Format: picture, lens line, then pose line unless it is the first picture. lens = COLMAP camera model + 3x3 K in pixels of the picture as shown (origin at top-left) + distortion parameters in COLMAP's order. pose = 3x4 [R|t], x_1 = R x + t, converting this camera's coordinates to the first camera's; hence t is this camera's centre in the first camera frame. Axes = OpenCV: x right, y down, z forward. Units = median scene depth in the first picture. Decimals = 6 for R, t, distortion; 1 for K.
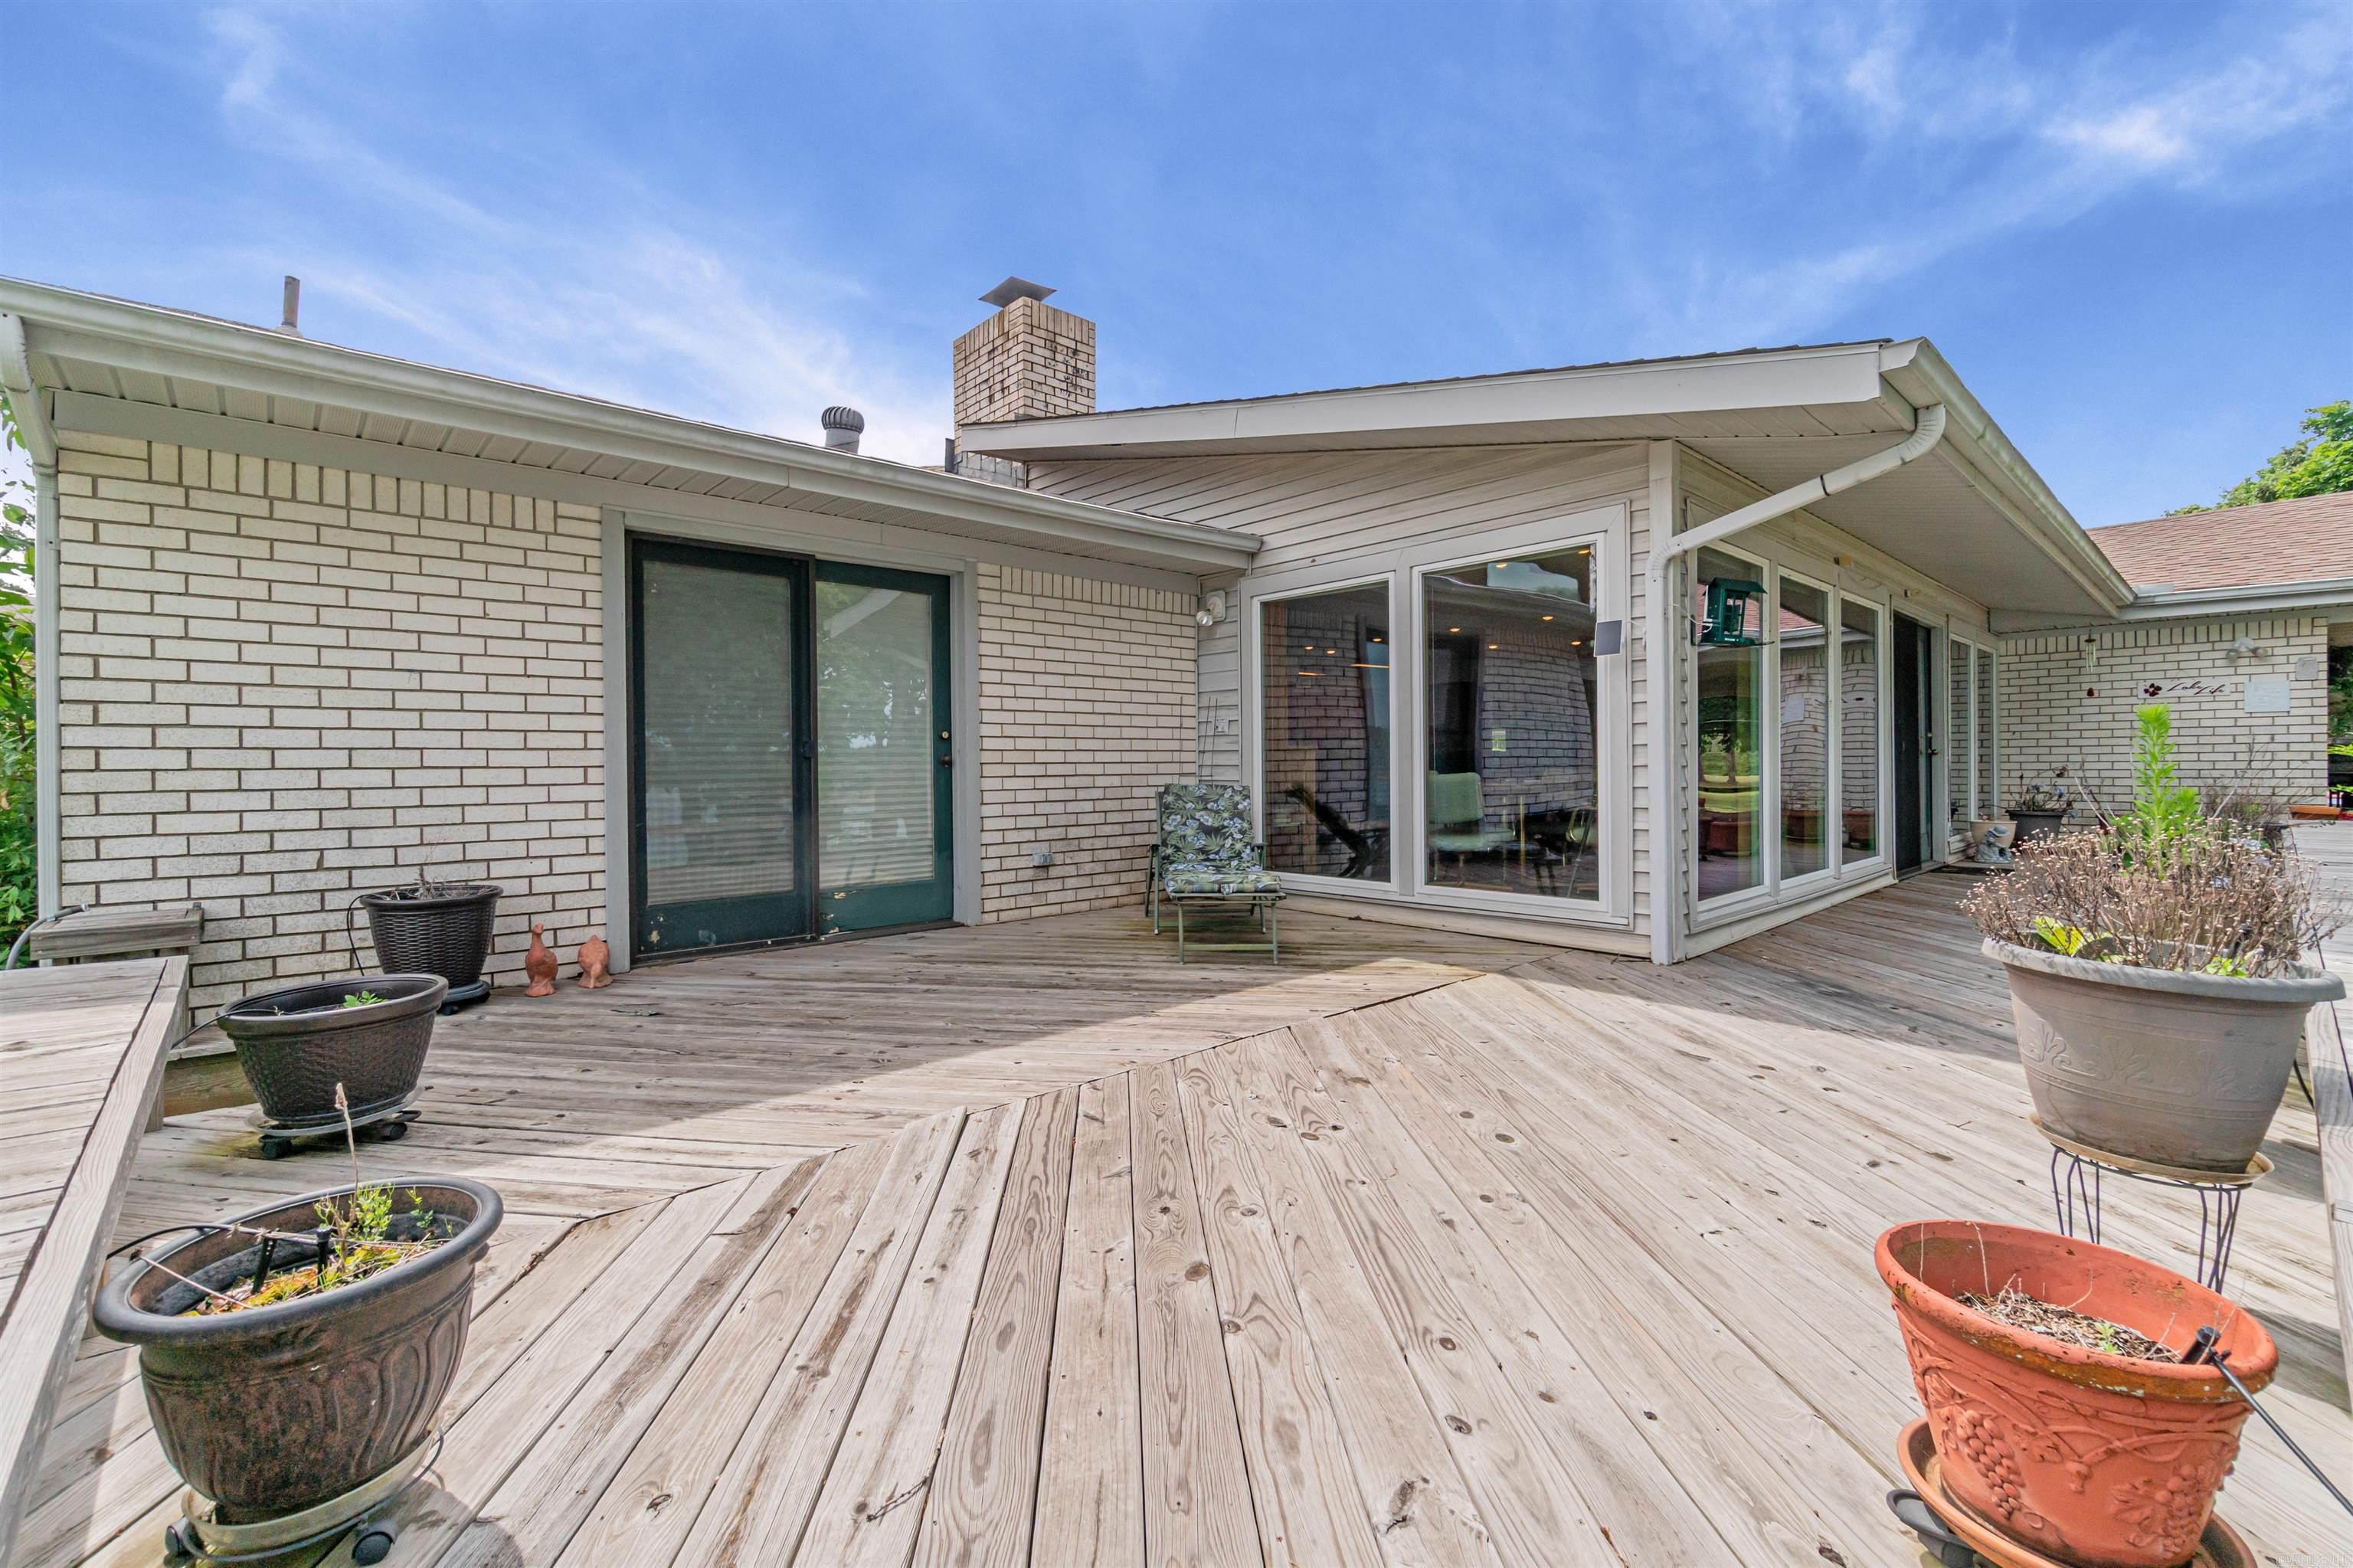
lens RADIAL K [[1021.2, 0, 1159.2], [0, 1021.2, 782.6], [0, 0, 1]] dist [-0.004812, -0.000415]
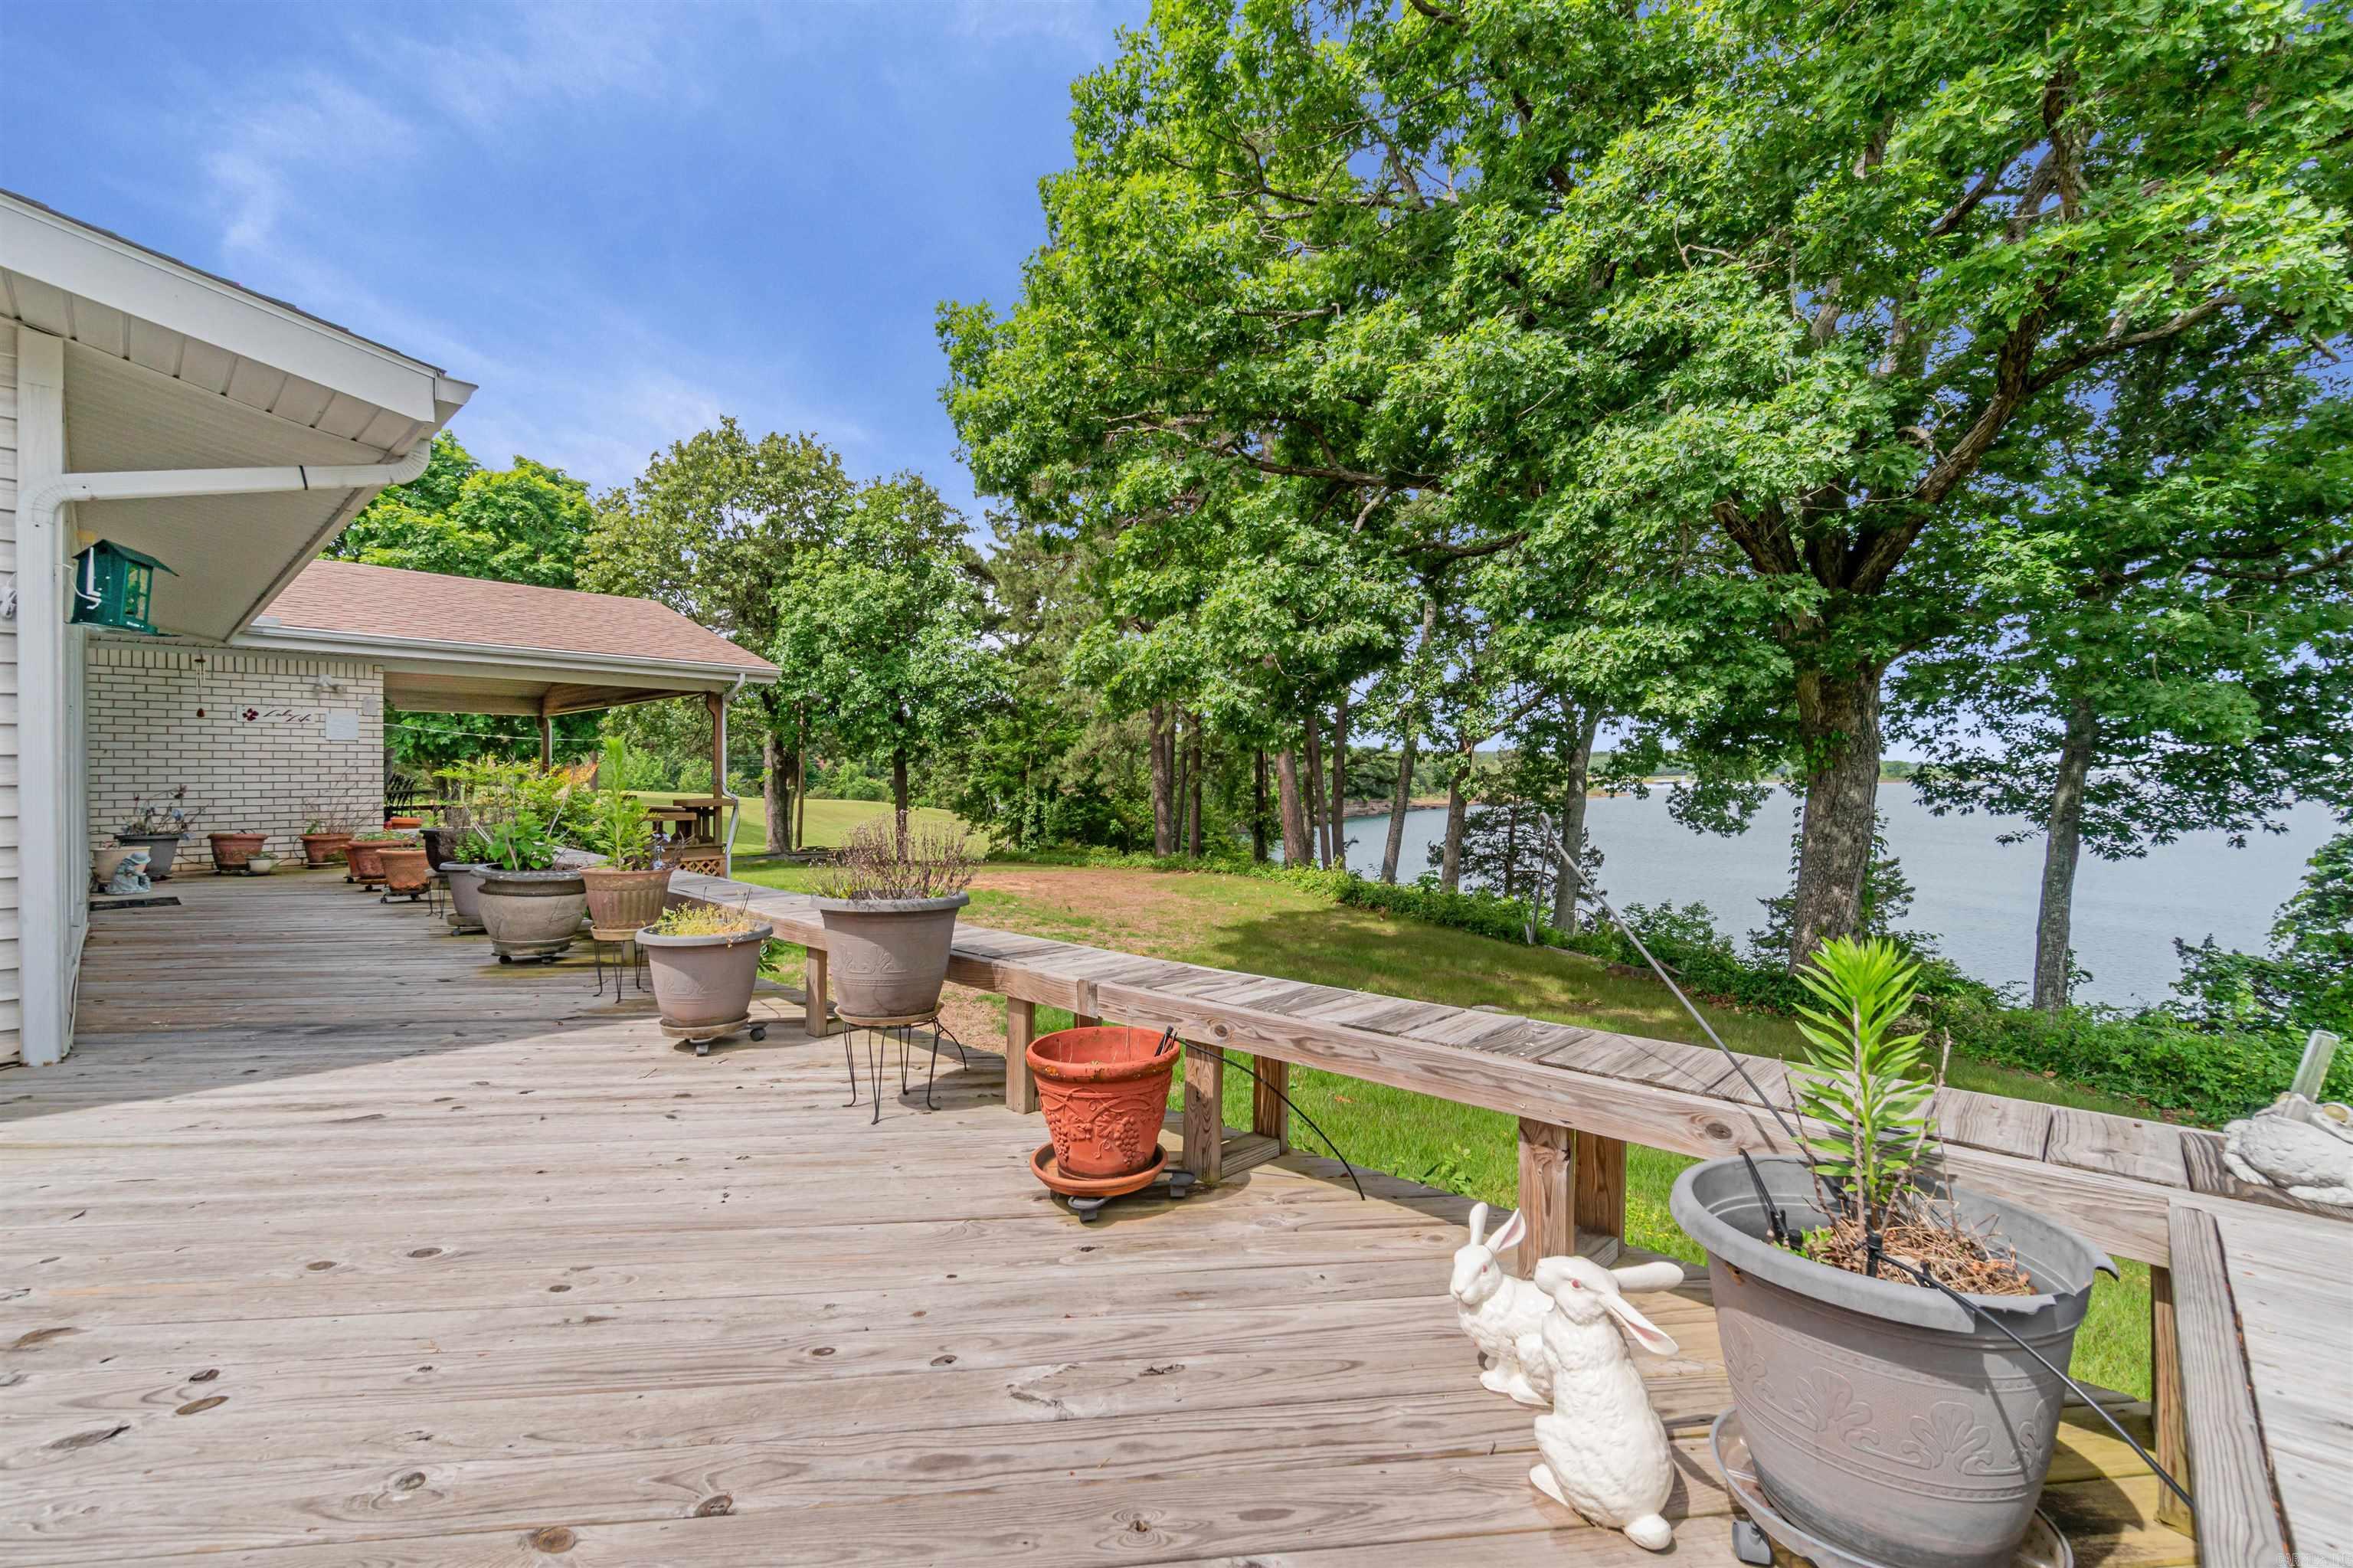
lens RADIAL K [[1021.2, 0, 1159.2], [0, 1021.2, 782.6], [0, 0, 1]] dist [-0.004812, -0.000415]
pose [[-0.095736, 0.000687, 0.995407, -0.289829], [0.021709, 0.999763, 0.001398, -0.002602], [-0.995170, 0.021743, -0.095728, 0.289765]]
